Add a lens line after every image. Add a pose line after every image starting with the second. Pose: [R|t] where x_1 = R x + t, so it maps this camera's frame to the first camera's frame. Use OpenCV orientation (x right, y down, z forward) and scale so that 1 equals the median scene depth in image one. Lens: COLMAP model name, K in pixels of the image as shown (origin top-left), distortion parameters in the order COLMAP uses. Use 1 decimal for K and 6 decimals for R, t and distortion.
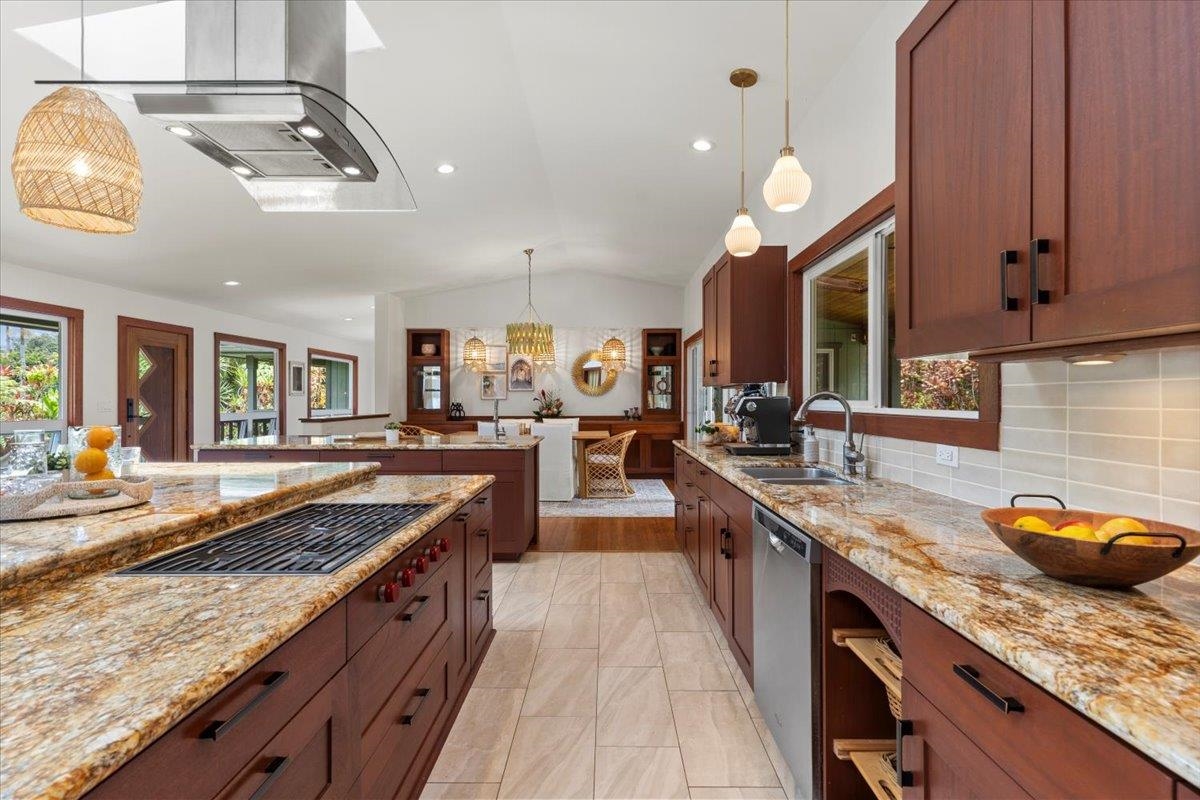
lens RADIAL K [[574.6, 0, 601.1], [0, 574.6, 396.0], [0, 0, 1]] dist [0.002314, -0.000443]
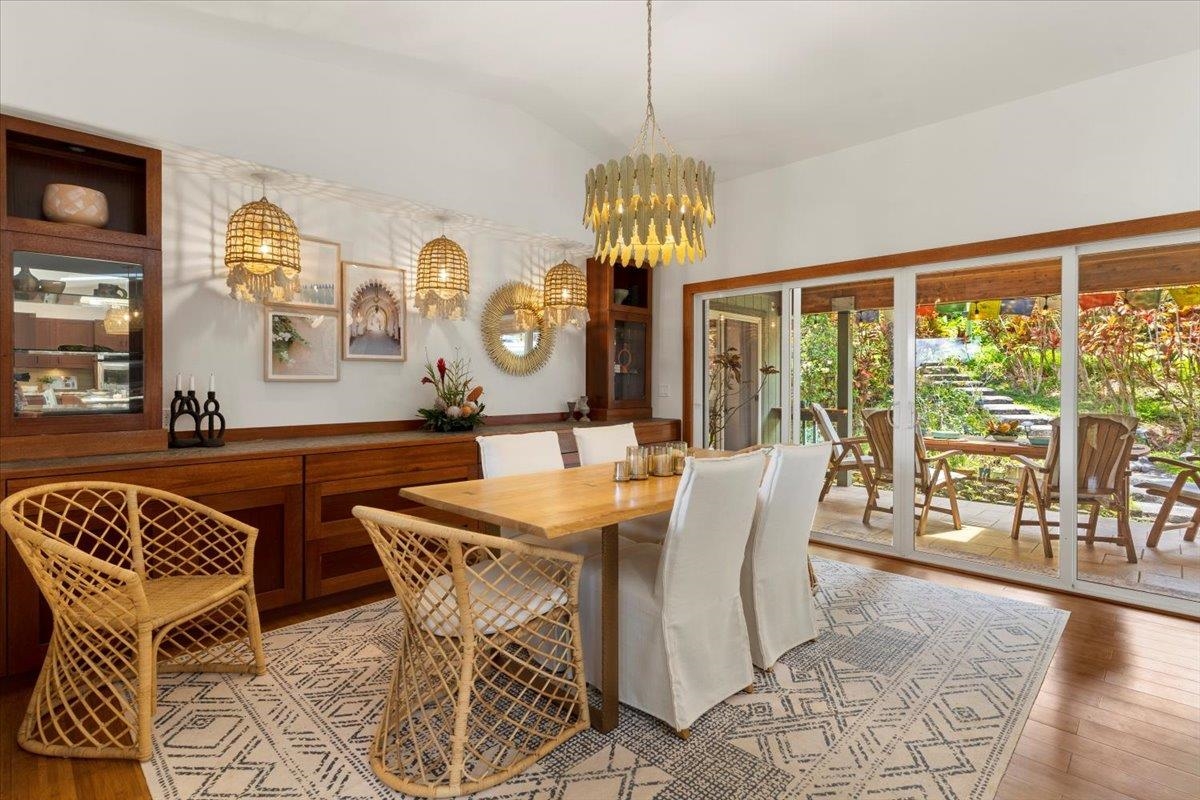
lens RADIAL K [[574.6, 0, 605.7], [0, 574.6, 391.4], [0, 0, 1]] dist [0.002314, -0.000443]
pose [[0.694304, -0.010864, 0.719599, -0.711773], [-0.005333, 0.999781, 0.020239, 0.009660], [-0.719662, -0.017890, 0.694094, 1.330562]]
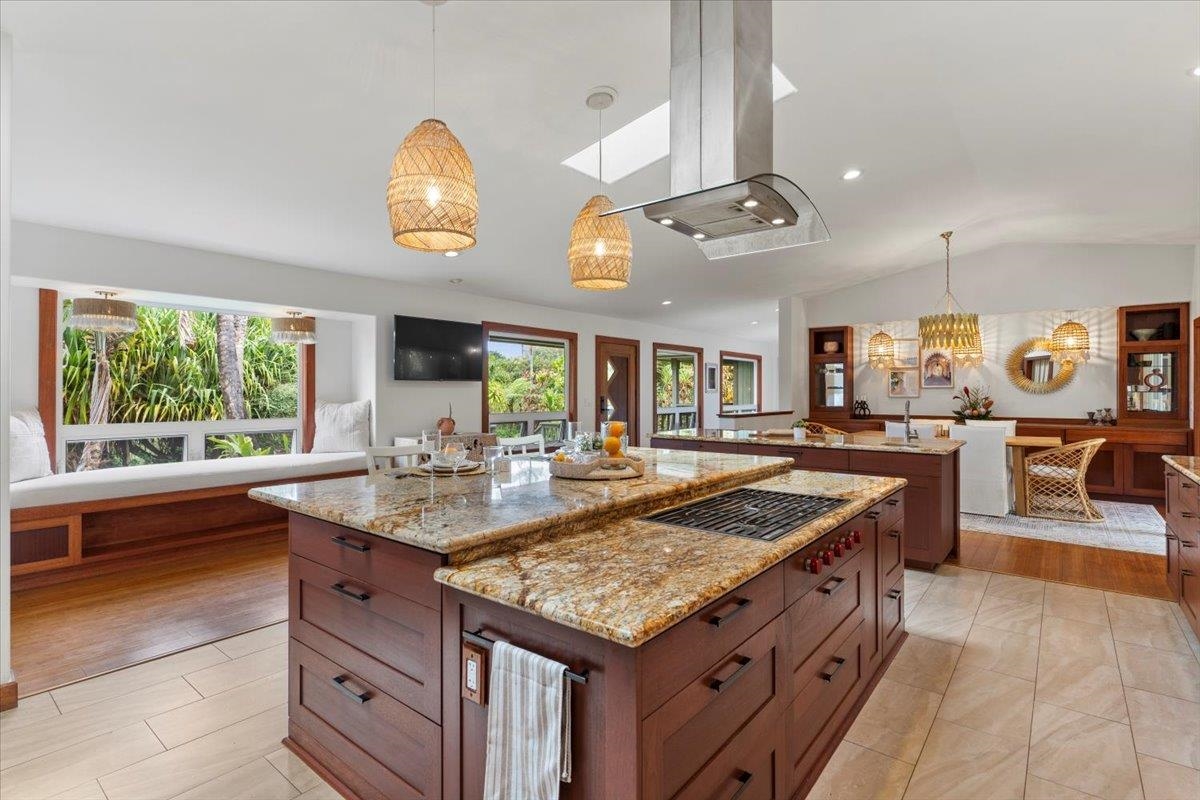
lens RADIAL K [[574.6, 0, 599.0], [0, 574.6, 391.5], [0, 0, 1]] dist [0.002314, -0.000443]
pose [[0.783420, -0.000994, -0.621492, 0.012670], [0.001942, 0.999998, 0.000848, -0.011531], [0.621490, -0.001871, 0.783420, -0.083107]]
